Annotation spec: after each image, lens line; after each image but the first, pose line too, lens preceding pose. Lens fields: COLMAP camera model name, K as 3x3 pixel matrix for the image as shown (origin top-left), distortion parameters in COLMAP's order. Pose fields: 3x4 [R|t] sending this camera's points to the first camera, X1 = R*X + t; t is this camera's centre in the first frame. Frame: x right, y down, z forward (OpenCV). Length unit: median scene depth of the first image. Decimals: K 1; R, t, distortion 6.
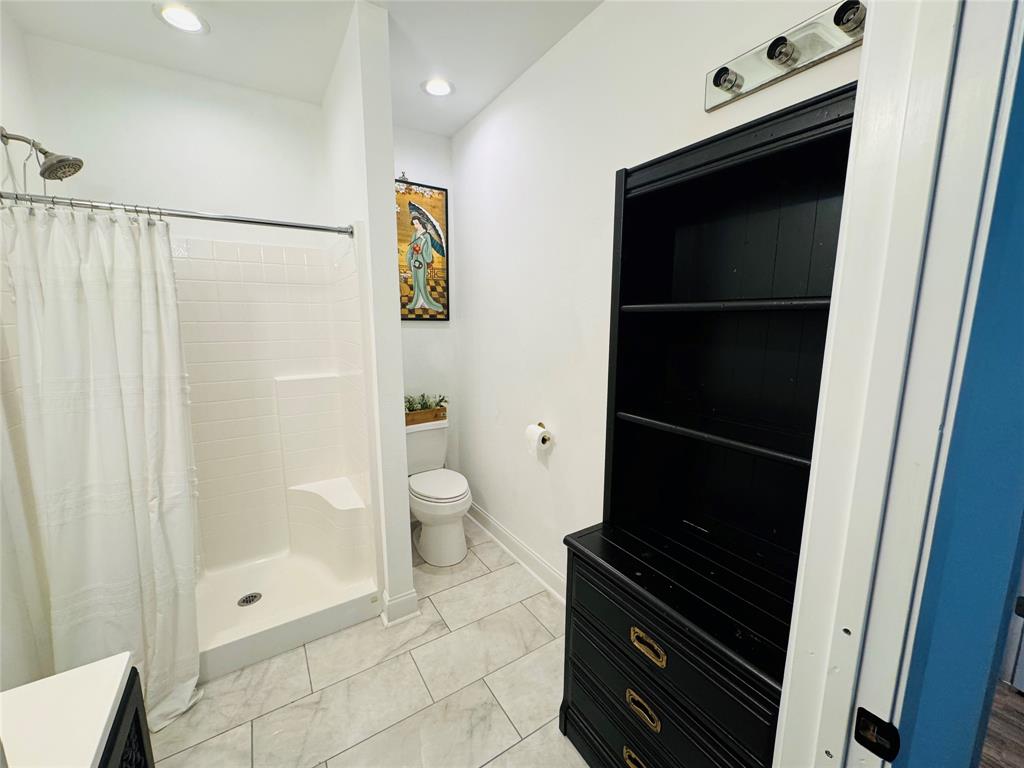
lens RADIAL K [[407.5, 0, 512.3], [0, 407.5, 382.2], [0, 0, 1]] dist [-0.002439, -0.000335]
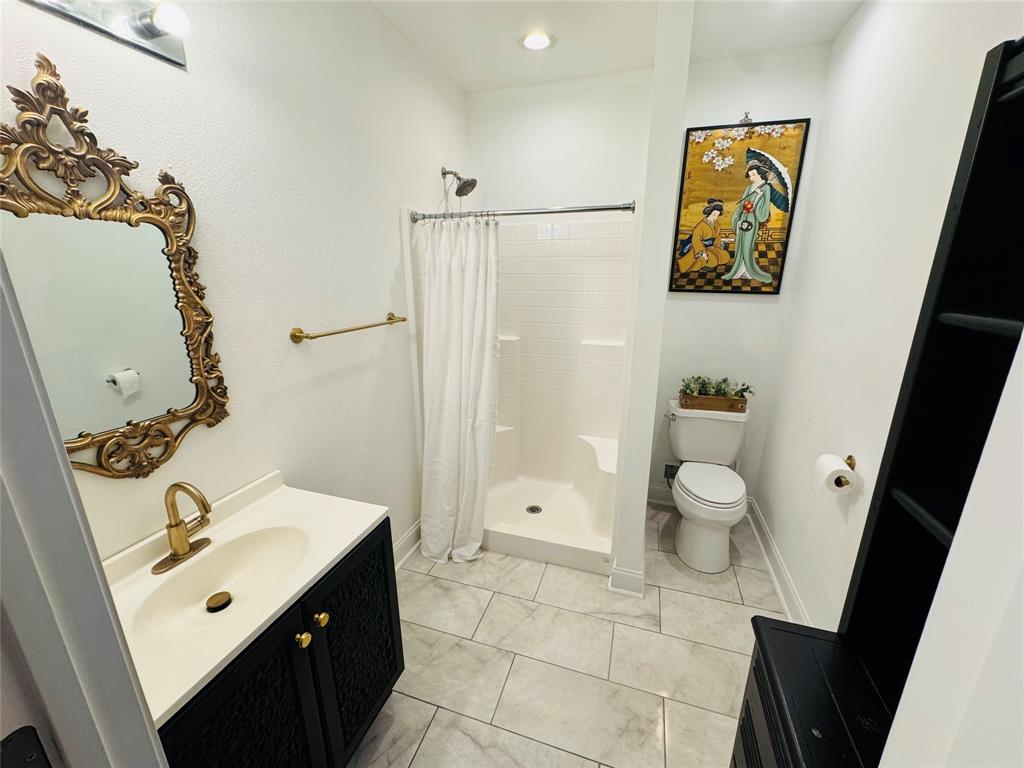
lens RADIAL K [[407.5, 0, 512.3], [0, 407.5, 382.2], [0, 0, 1]] dist [-0.002439, -0.000335]
pose [[0.633645, 0.203035, -0.746506, 0.179498], [-0.121465, 0.979089, 0.163192, -0.061071], [0.764029, -0.012732, 0.645056, 0.103187]]
